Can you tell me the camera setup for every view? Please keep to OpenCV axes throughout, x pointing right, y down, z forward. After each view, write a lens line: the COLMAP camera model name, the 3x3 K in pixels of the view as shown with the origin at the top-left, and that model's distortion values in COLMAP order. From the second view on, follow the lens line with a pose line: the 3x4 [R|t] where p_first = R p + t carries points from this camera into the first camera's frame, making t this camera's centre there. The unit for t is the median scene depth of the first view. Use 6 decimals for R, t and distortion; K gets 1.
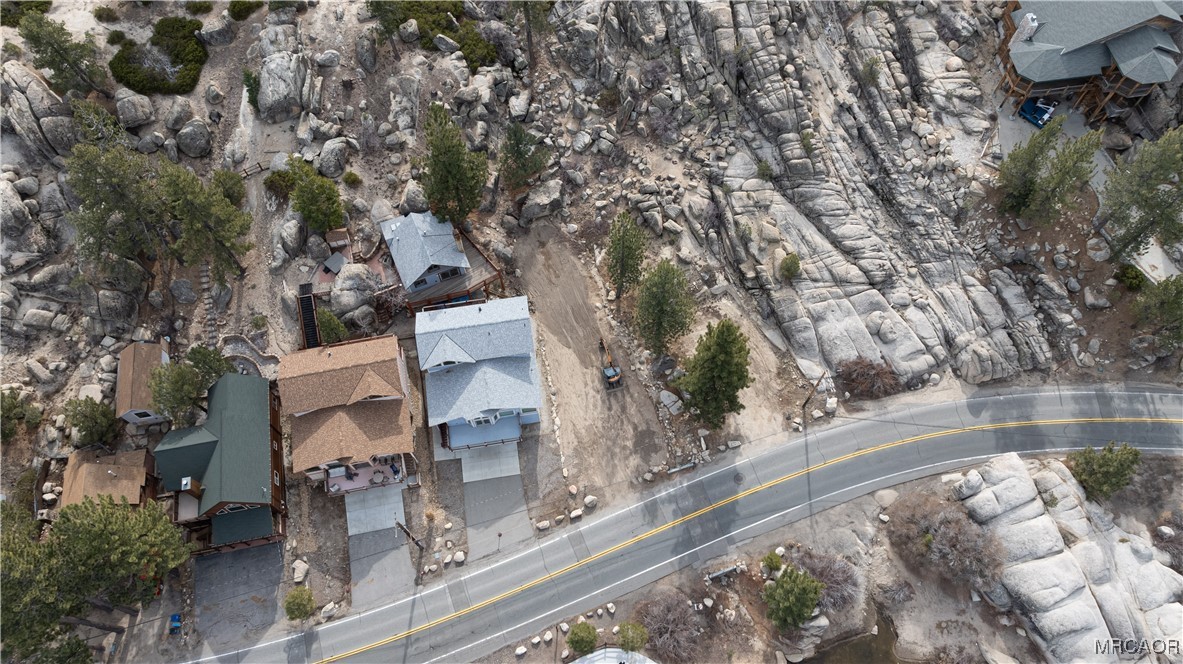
lens RADIAL K [[798.2, 0, 591.5], [0, 798.2, 332.0], [0, 0, 1]] dist [-0.001572, -0.001575]
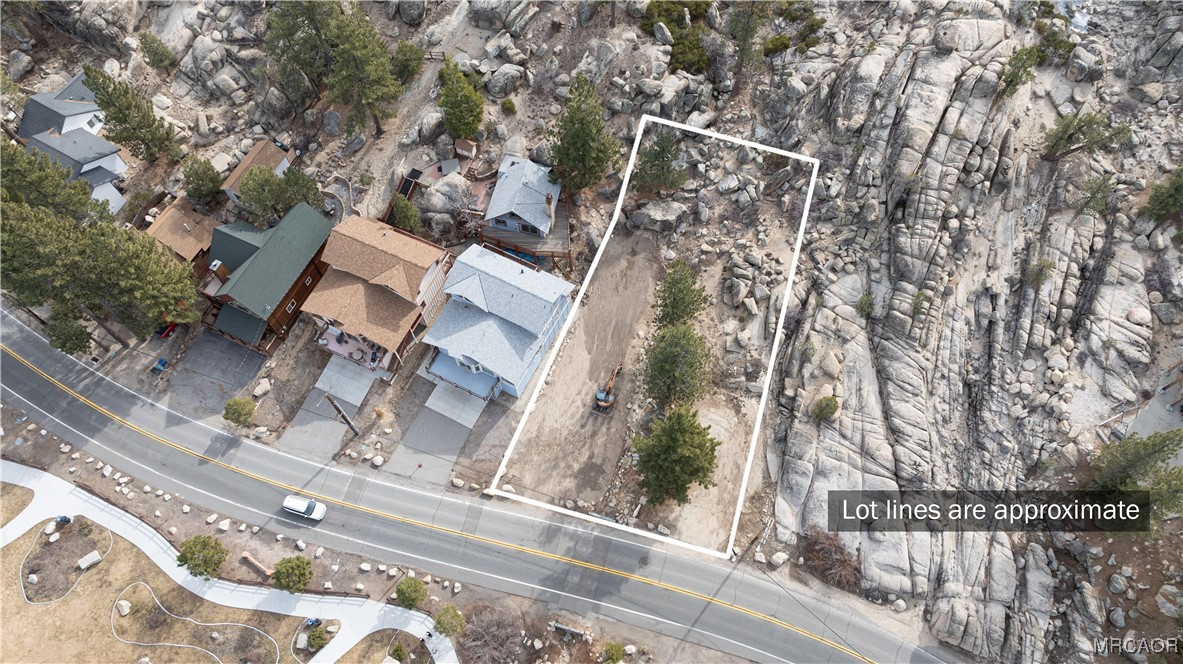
lens RADIAL K [[798.2, 0, 591.5], [0, 798.2, 332.0], [0, 0, 1]] dist [-0.001572, -0.001575]
pose [[0.807924, 0.531104, -0.255319, 0.214593], [-0.529753, 0.844363, 0.080075, -0.084399], [0.258111, 0.070562, 0.963535, 0.042501]]
